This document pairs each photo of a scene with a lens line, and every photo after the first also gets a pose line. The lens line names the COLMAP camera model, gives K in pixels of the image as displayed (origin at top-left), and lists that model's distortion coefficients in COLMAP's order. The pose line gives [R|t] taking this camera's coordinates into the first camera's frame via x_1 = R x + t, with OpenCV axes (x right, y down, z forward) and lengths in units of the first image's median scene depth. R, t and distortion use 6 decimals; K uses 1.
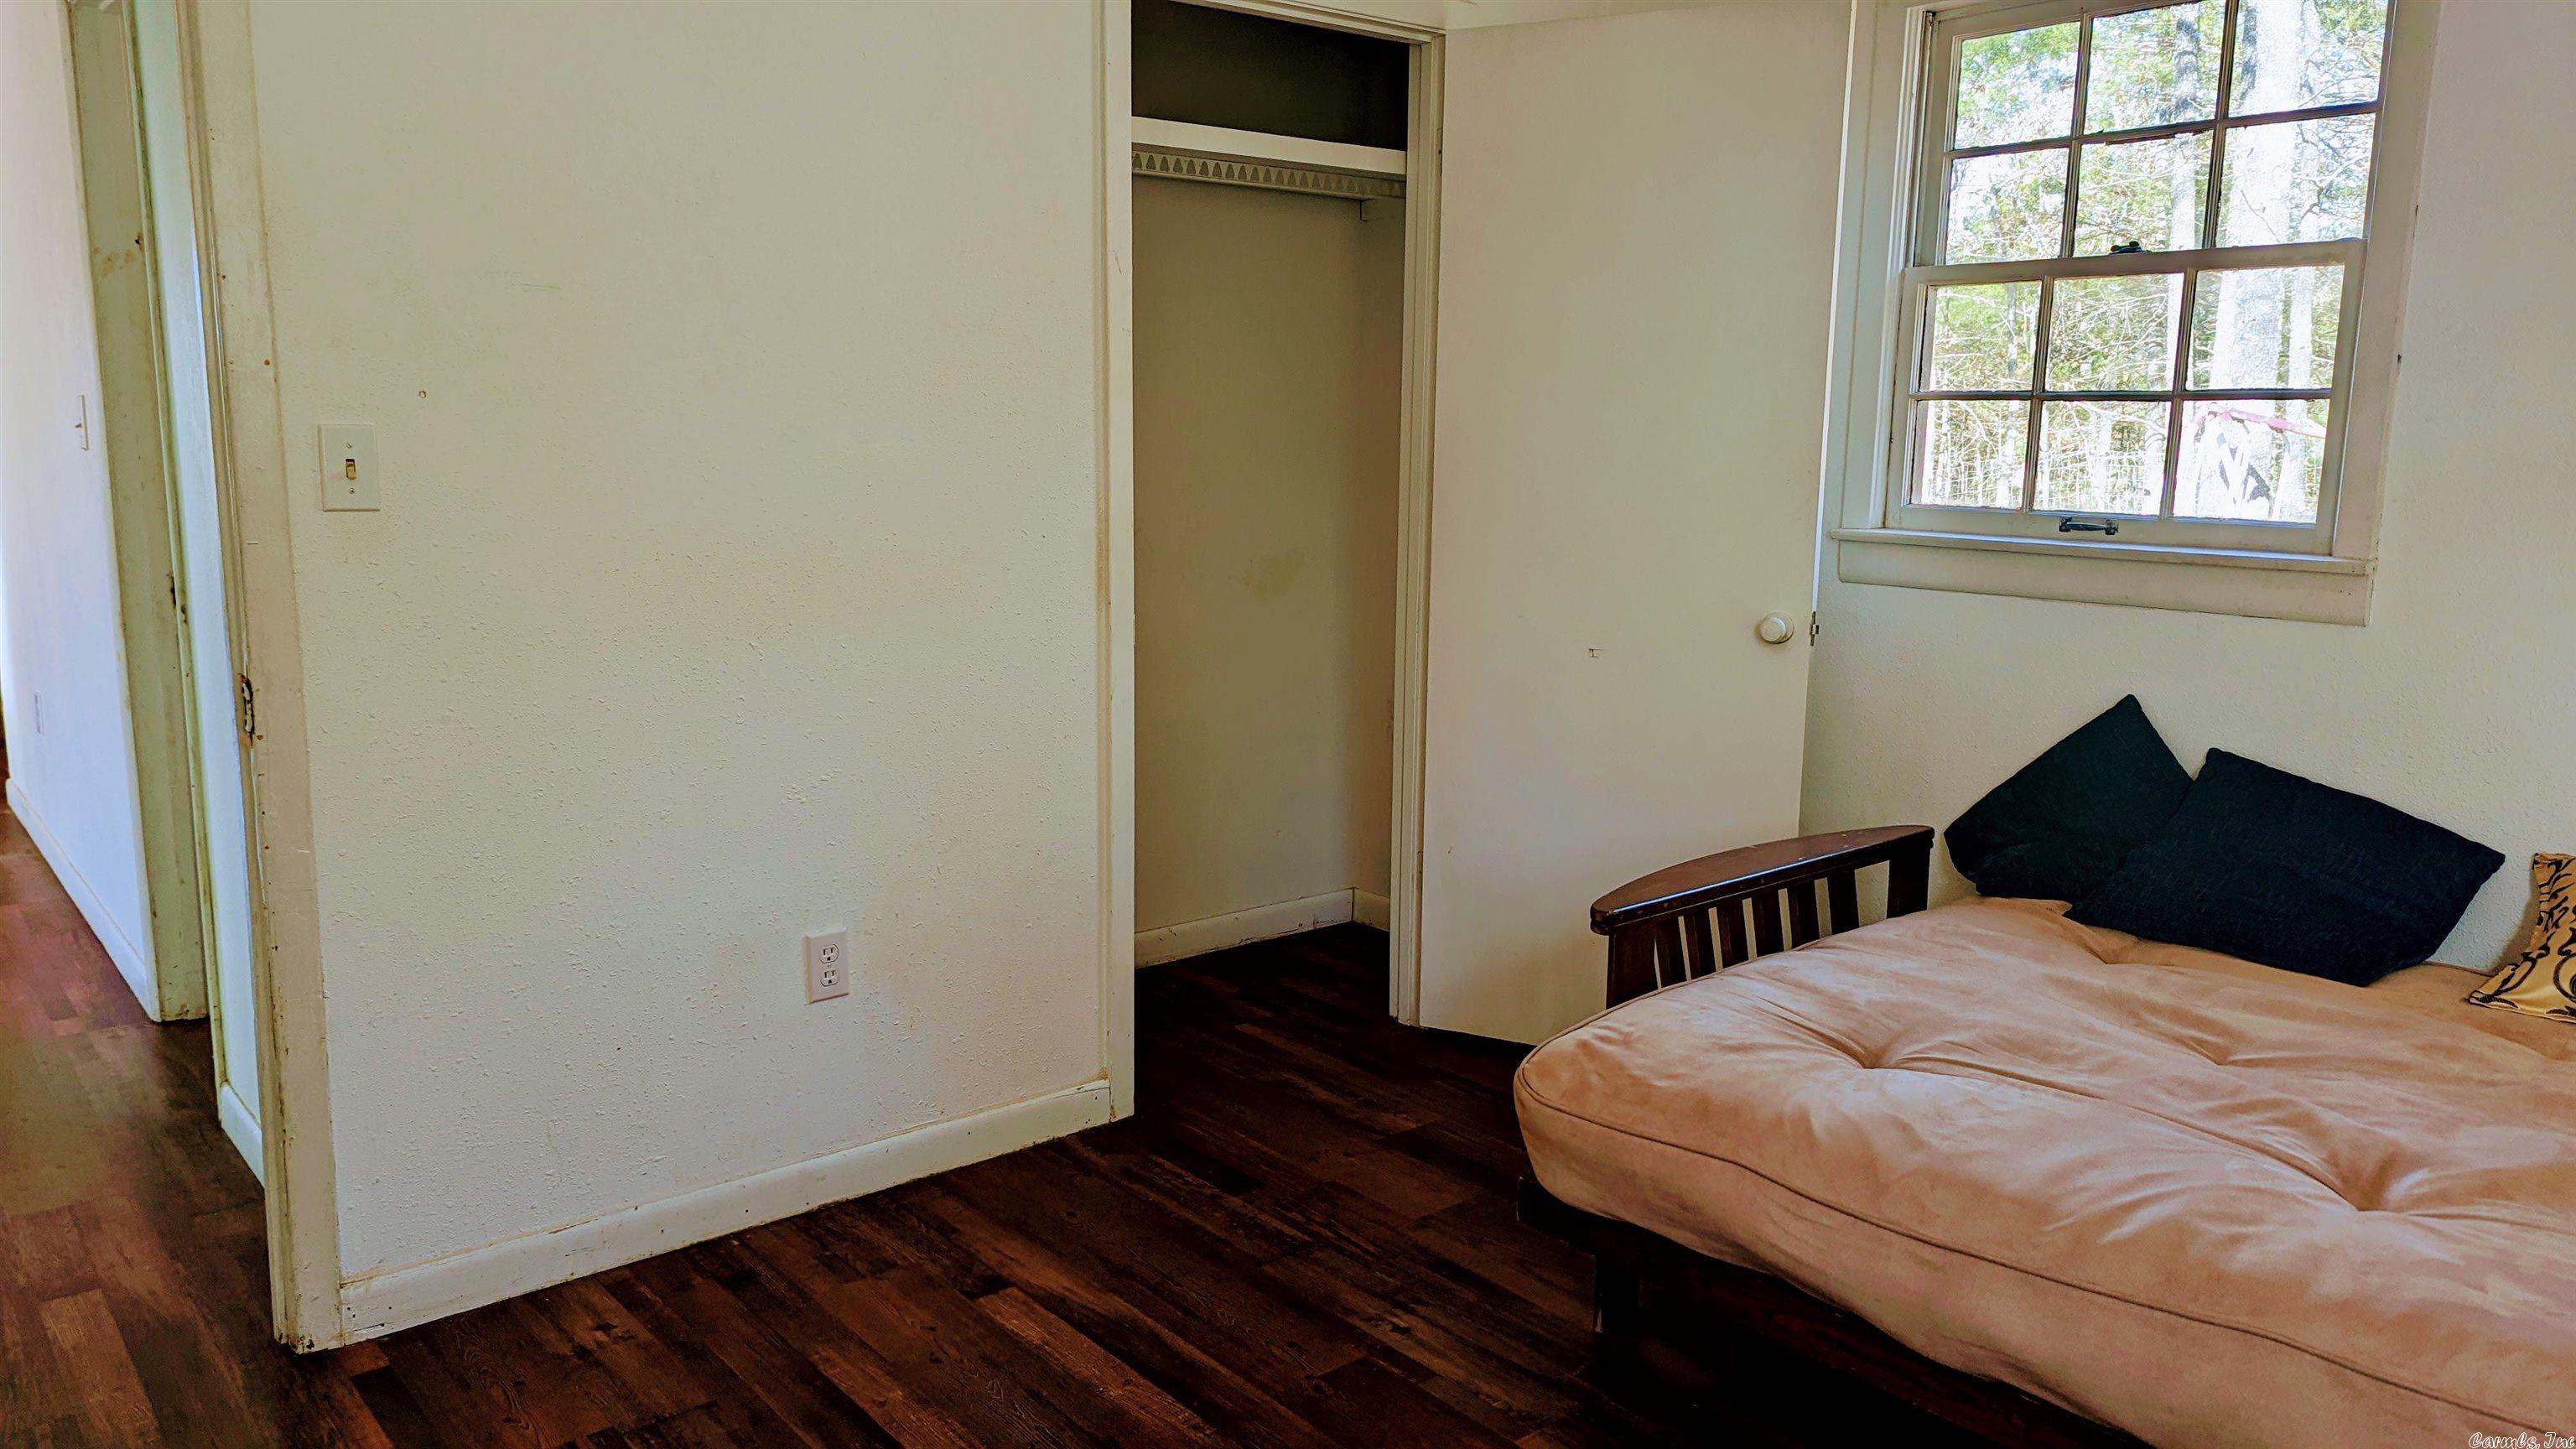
lens RADIAL K [[1830.8, 0, 1292.2], [0, 1830.8, 716.0], [0, 0, 1]] dist [0.043106, -0.032698]
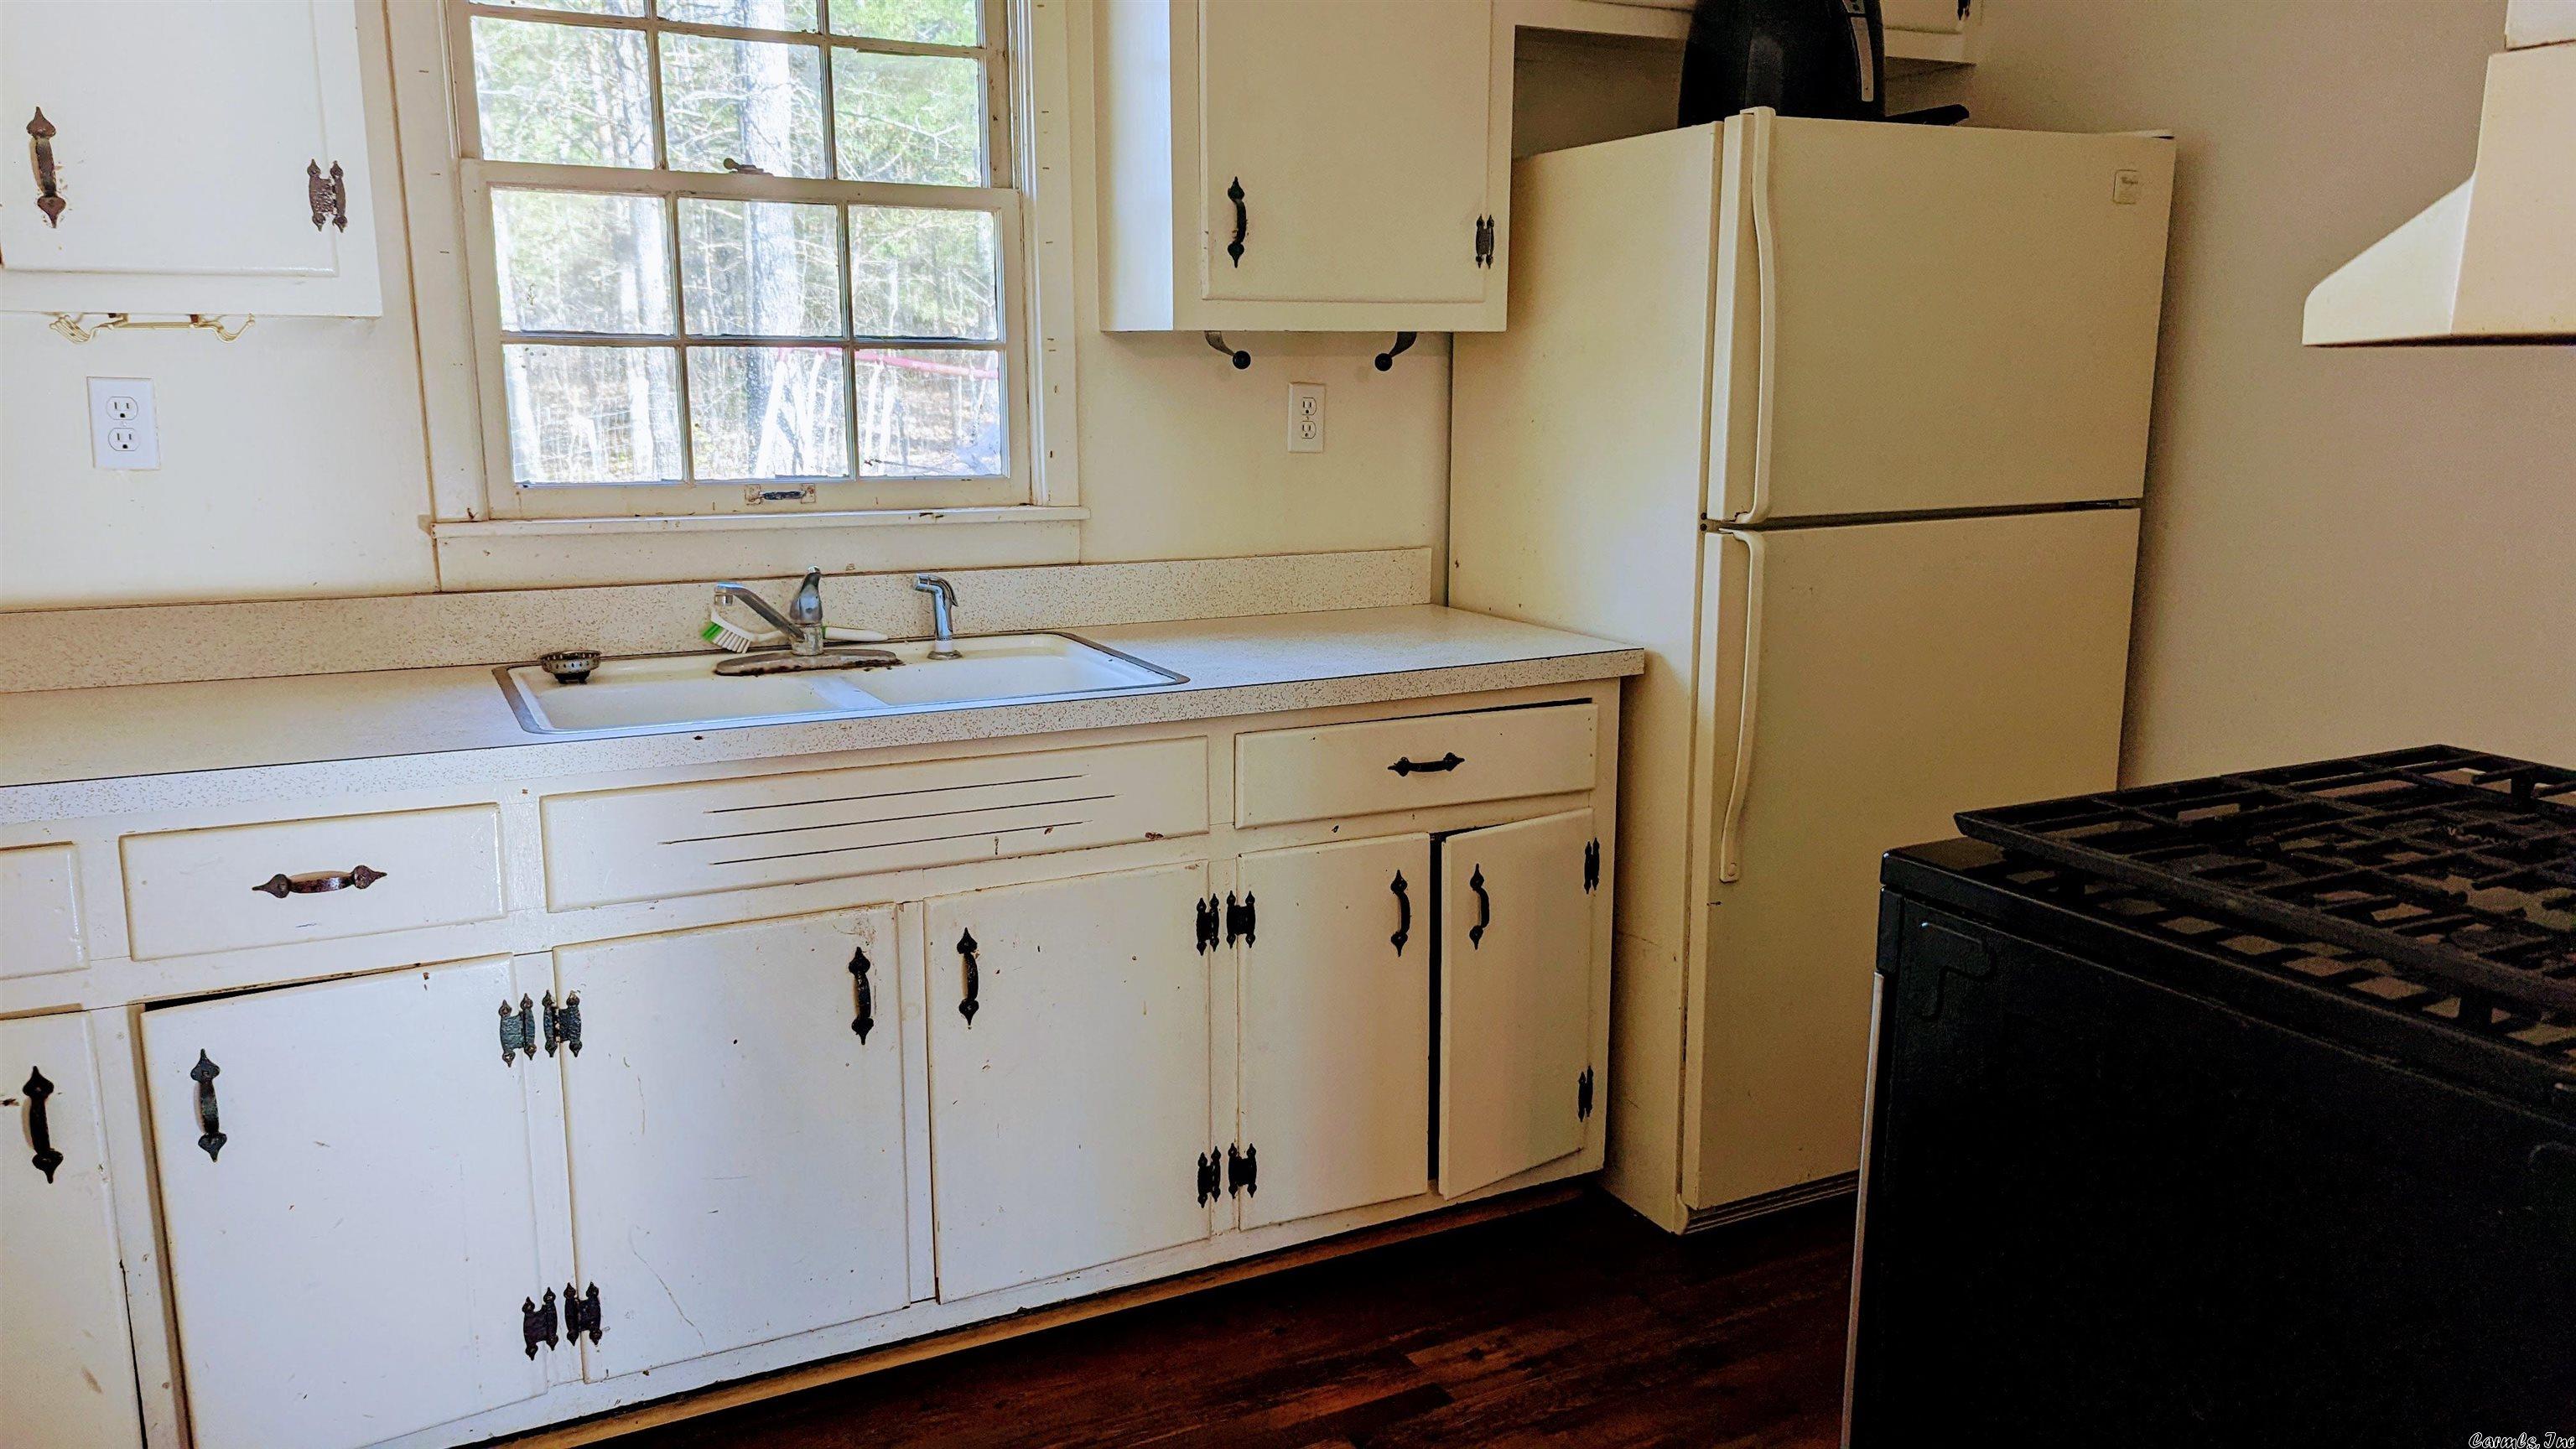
lens RADIAL K [[1830.8, 0, 1289.7], [0, 1830.8, 728.6], [0, 0, 1]] dist [0.043106, -0.032698]
pose [[0.217580, -0.197242, 0.955905, -0.357439], [0.156027, 0.973803, 0.165421, -0.100529], [-0.963491, 0.113154, 0.242655, 0.569947]]
